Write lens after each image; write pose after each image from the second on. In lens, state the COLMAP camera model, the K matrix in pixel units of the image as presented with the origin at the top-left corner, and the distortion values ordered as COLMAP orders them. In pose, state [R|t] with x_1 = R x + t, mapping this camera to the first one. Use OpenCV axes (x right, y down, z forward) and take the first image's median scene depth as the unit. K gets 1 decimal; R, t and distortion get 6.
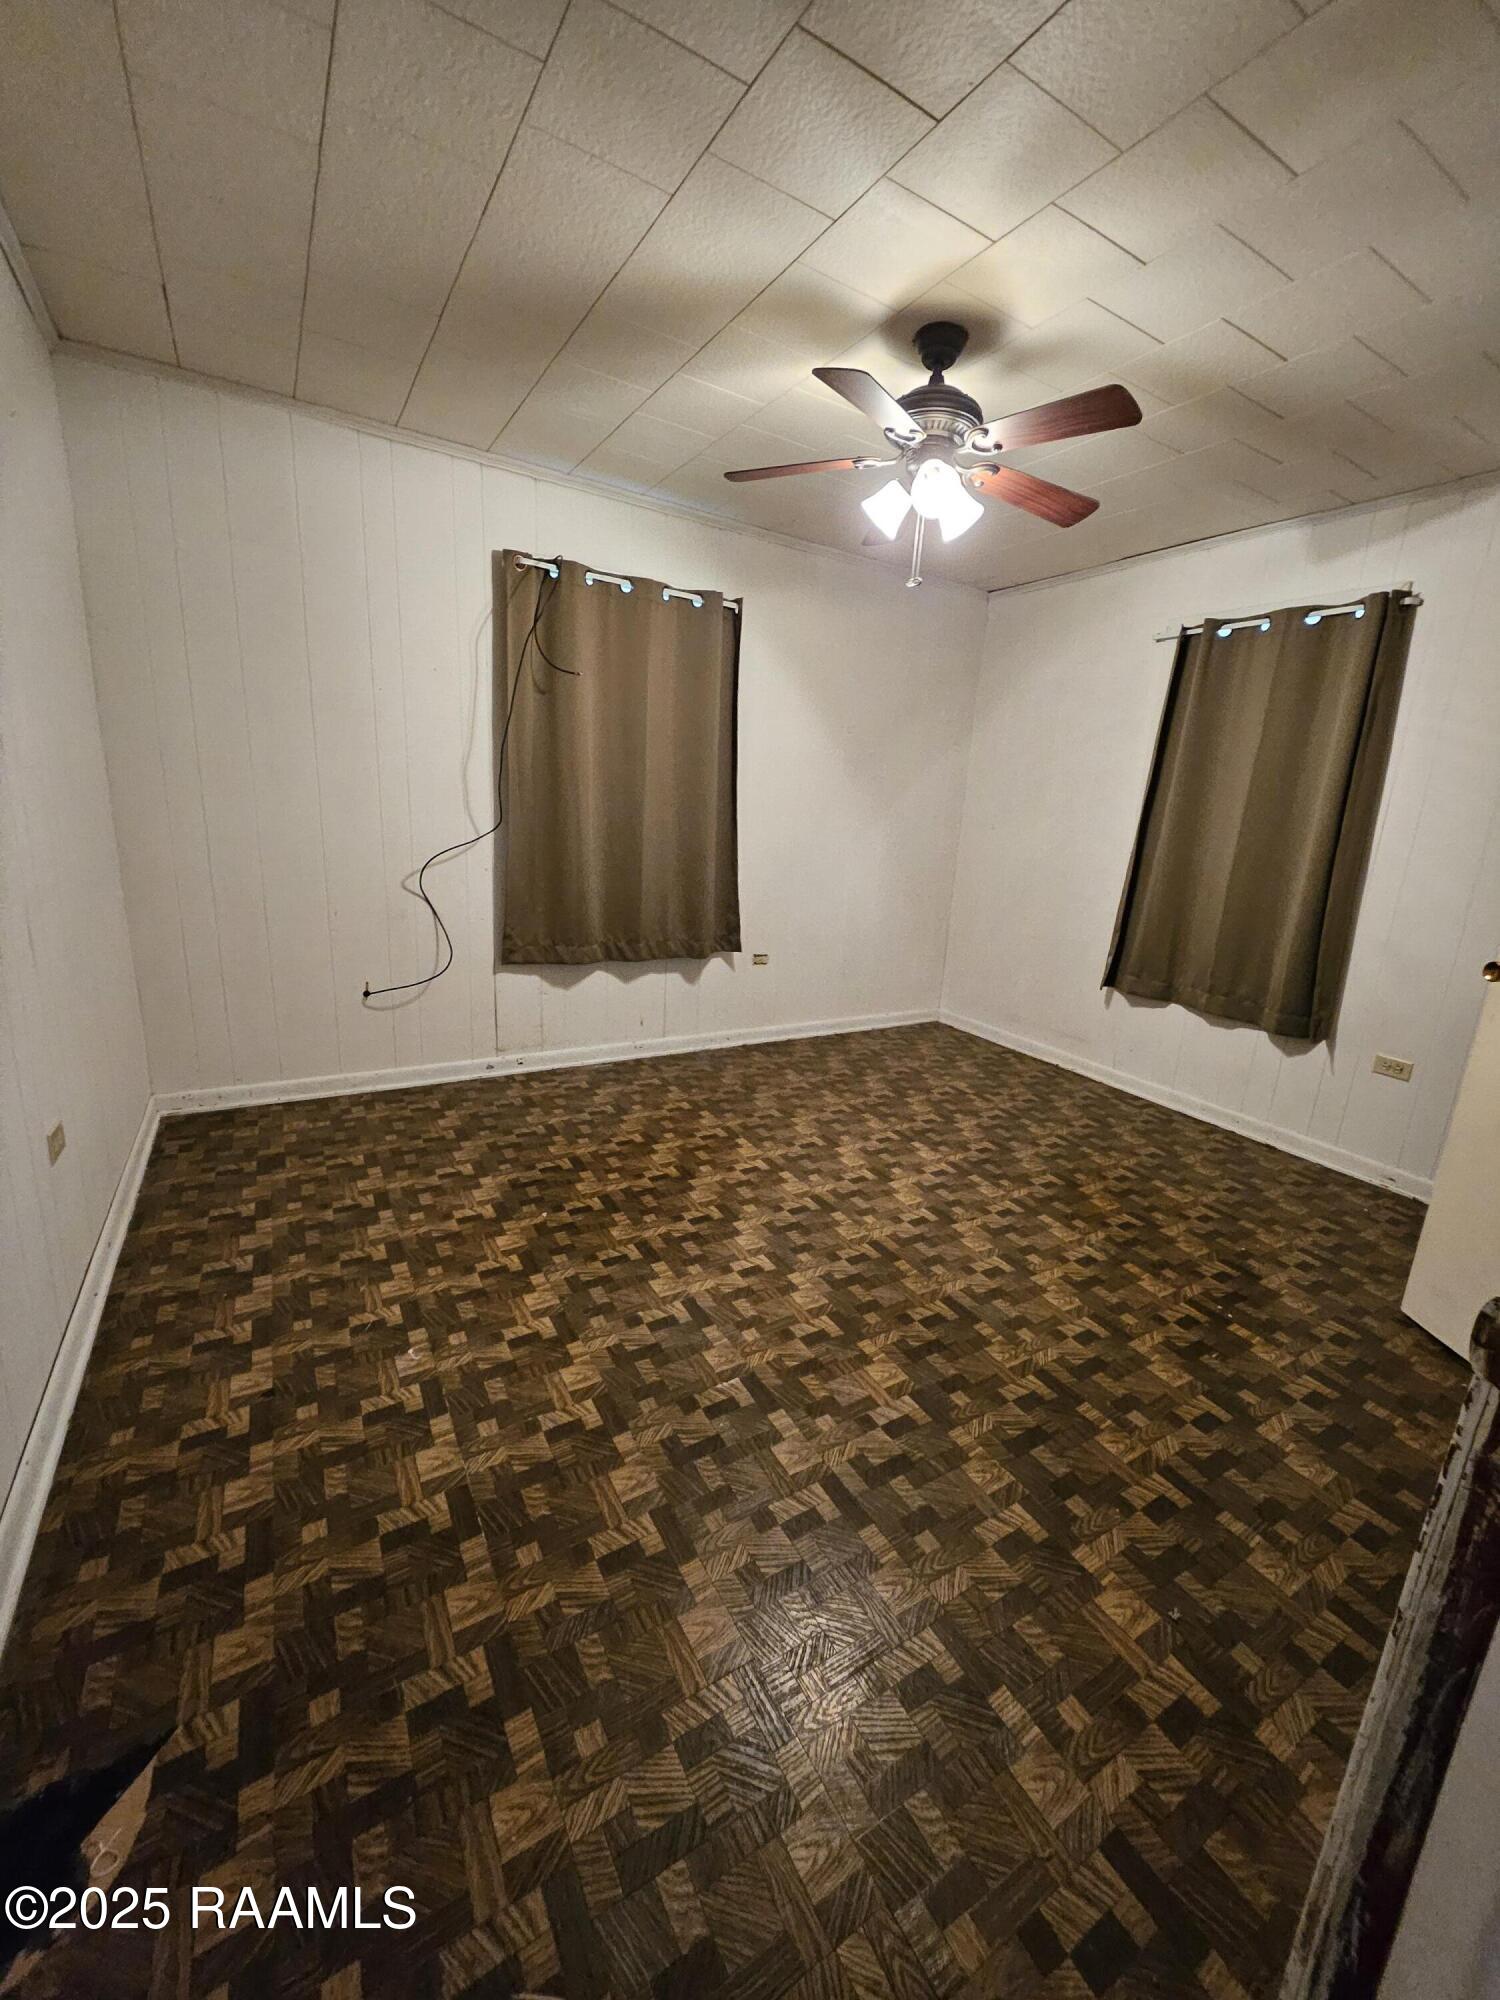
lens RADIAL K [[787.6, 0, 769.0], [0, 787.6, 1005.3], [0, 0, 1]] dist [0.002128, -0.002455]
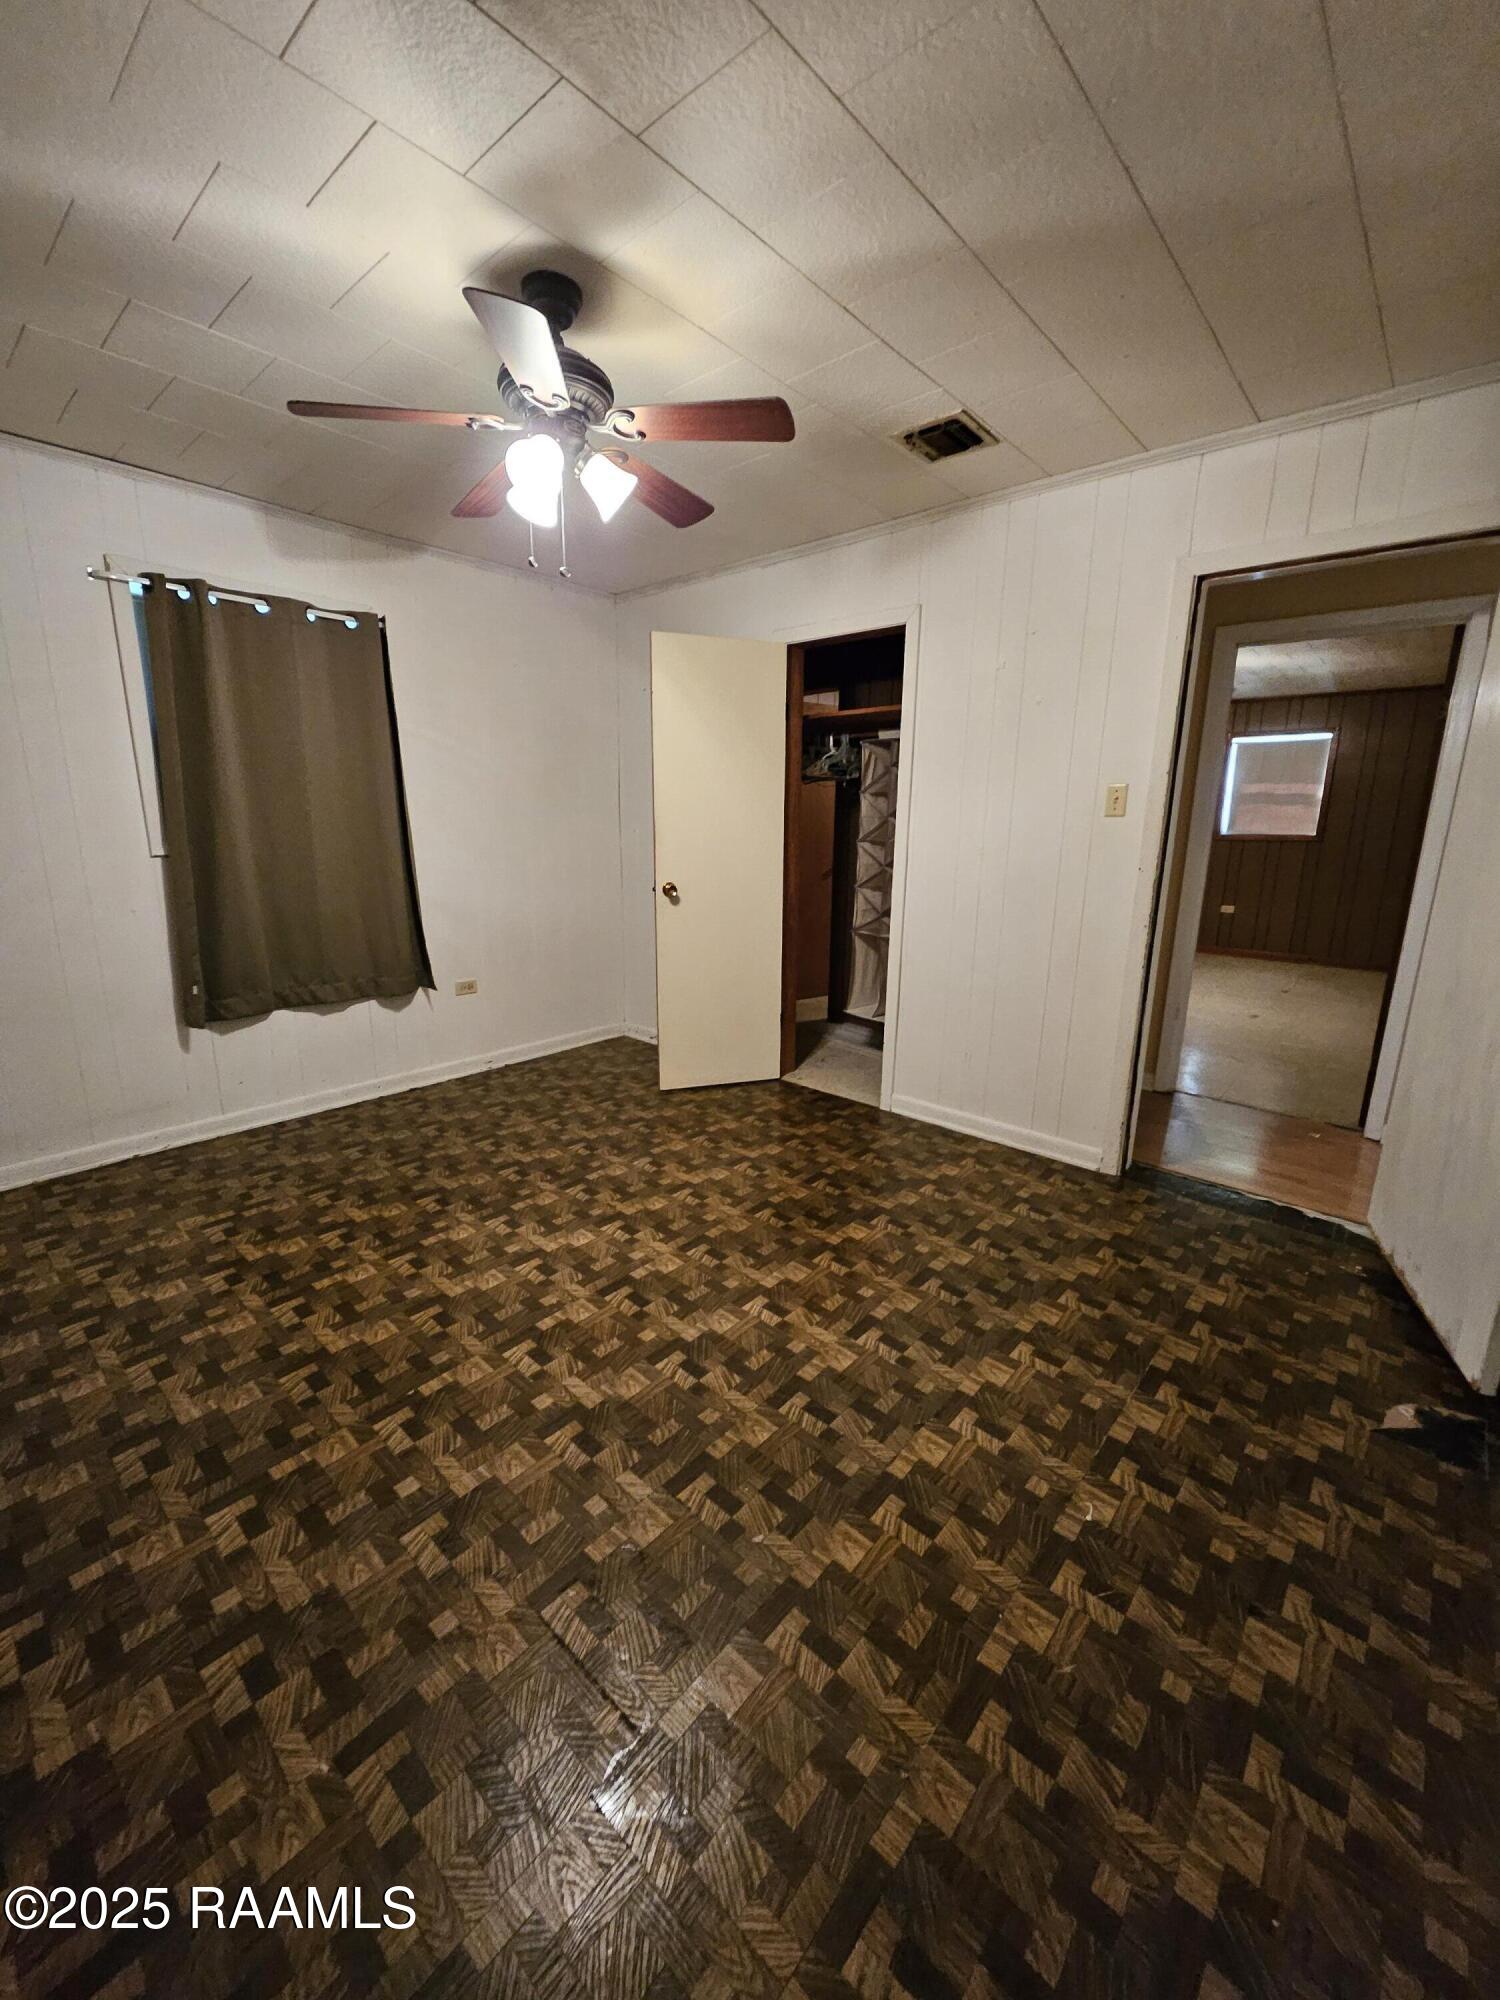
lens RADIAL K [[787.6, 0, 750.4], [0, 787.6, 1000.4], [0, 0, 1]] dist [0.002128, -0.002455]
pose [[-0.291528, -0.278352, 0.915168, -0.764728], [0.209202, 0.915012, 0.344946, -0.340596], [-0.933406, 0.292016, -0.208519, 1.071227]]
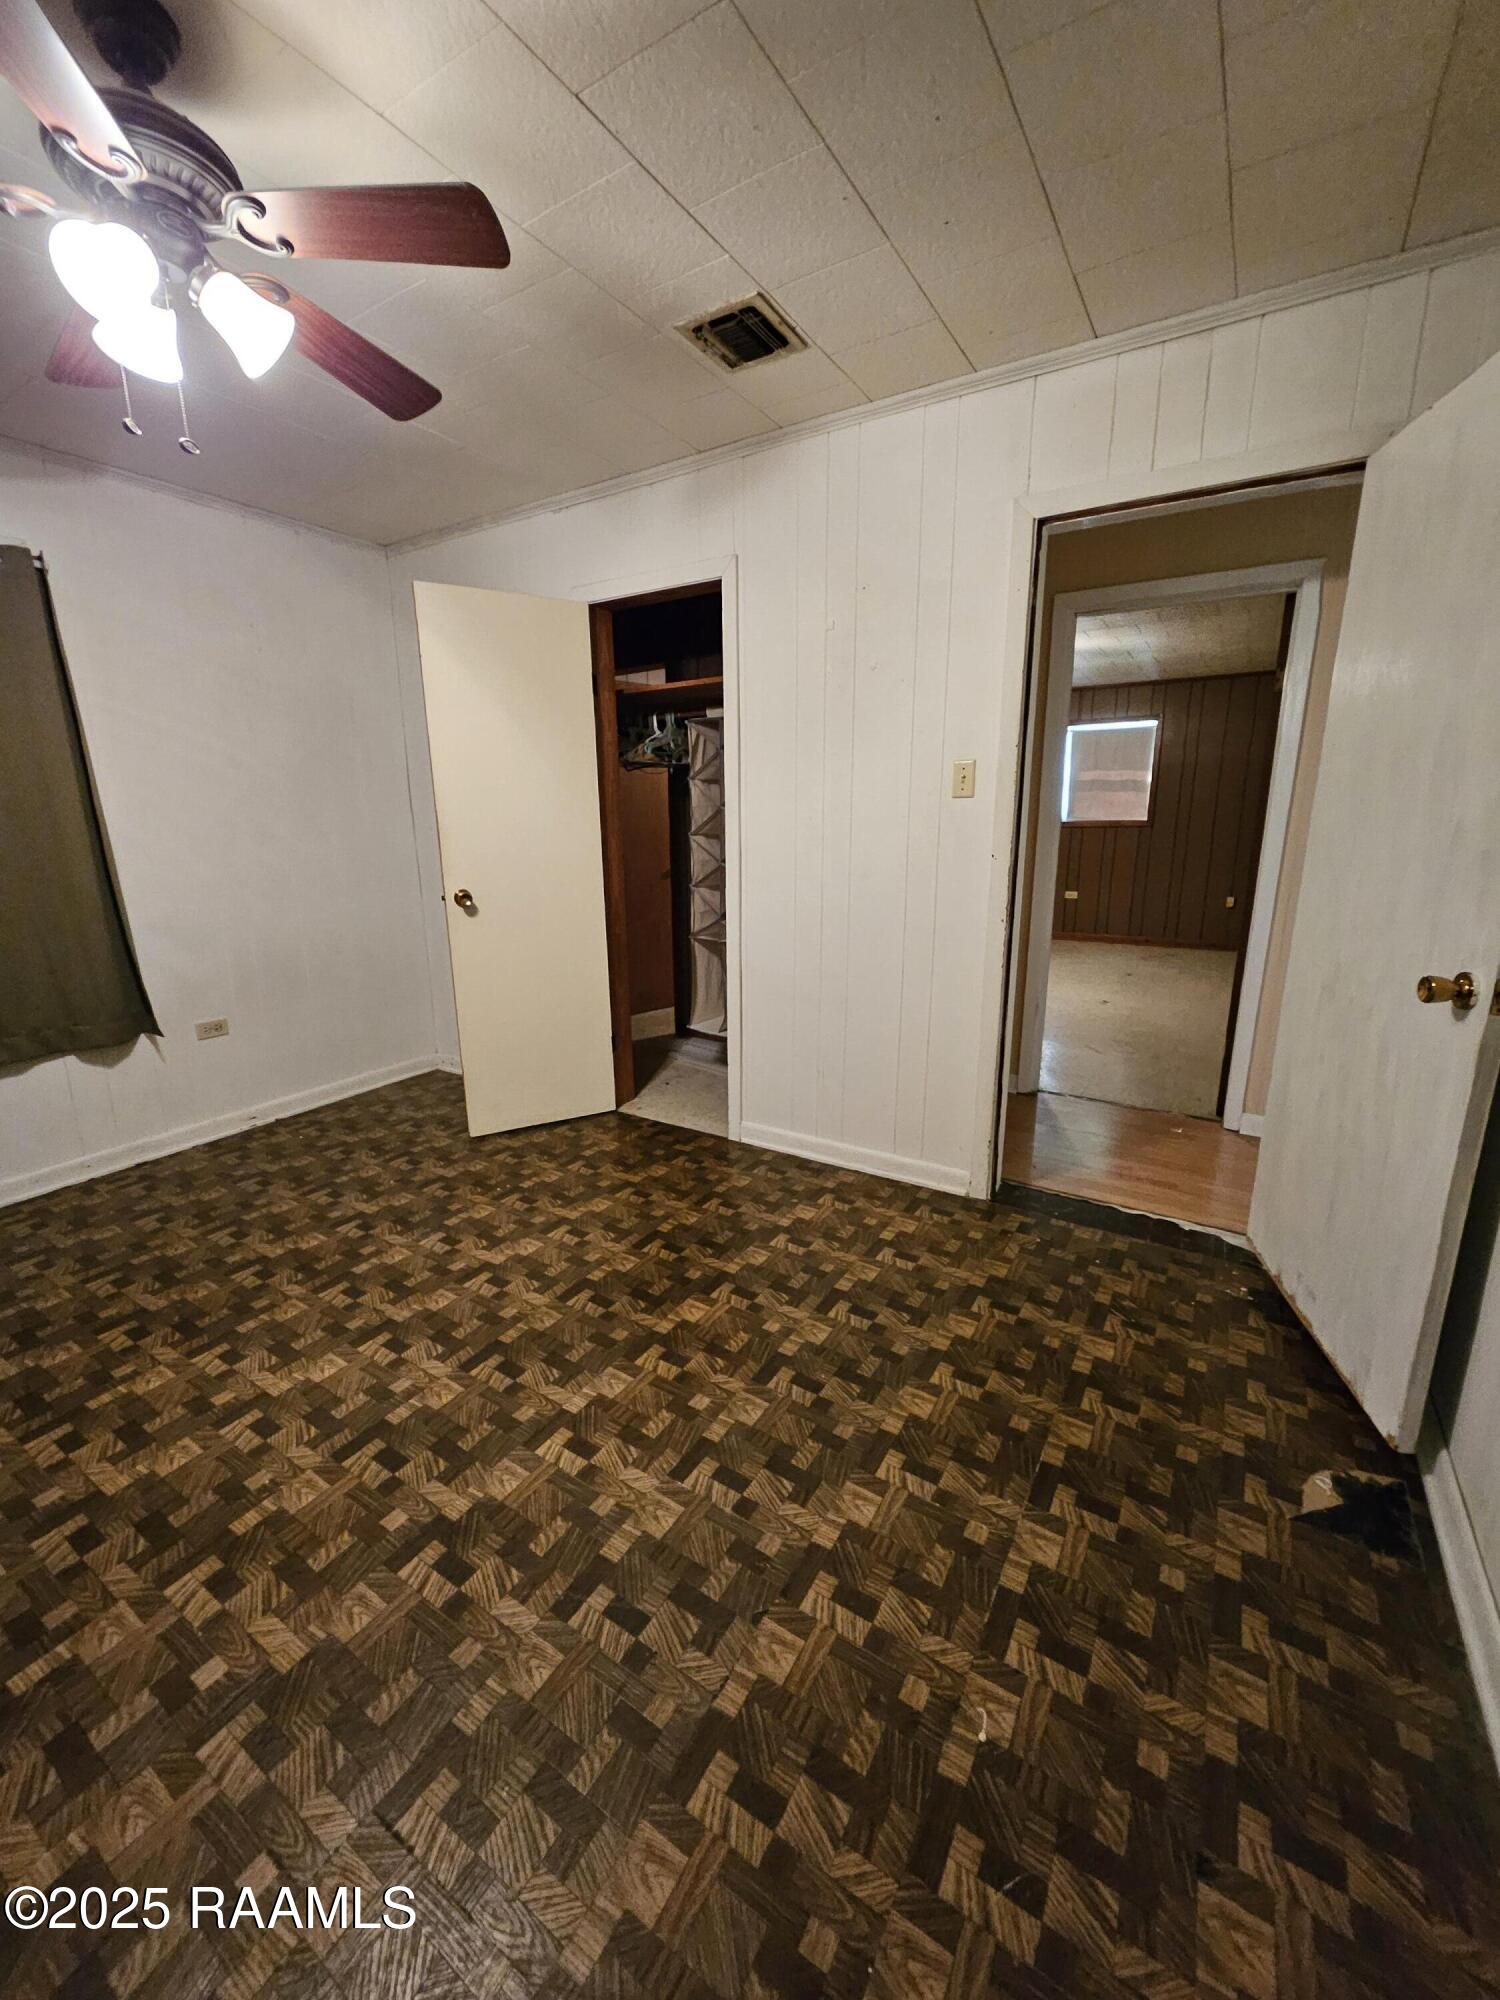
lens RADIAL K [[787.6, 0, 755.0], [0, 787.6, 1006.9], [0, 0, 1]] dist [0.002128, -0.002455]
pose [[-0.453182, -0.264986, 0.851122, -0.593582], [0.202419, 0.899264, 0.387752, -0.279519], [-0.868132, 0.348005, -0.353892, 0.931841]]
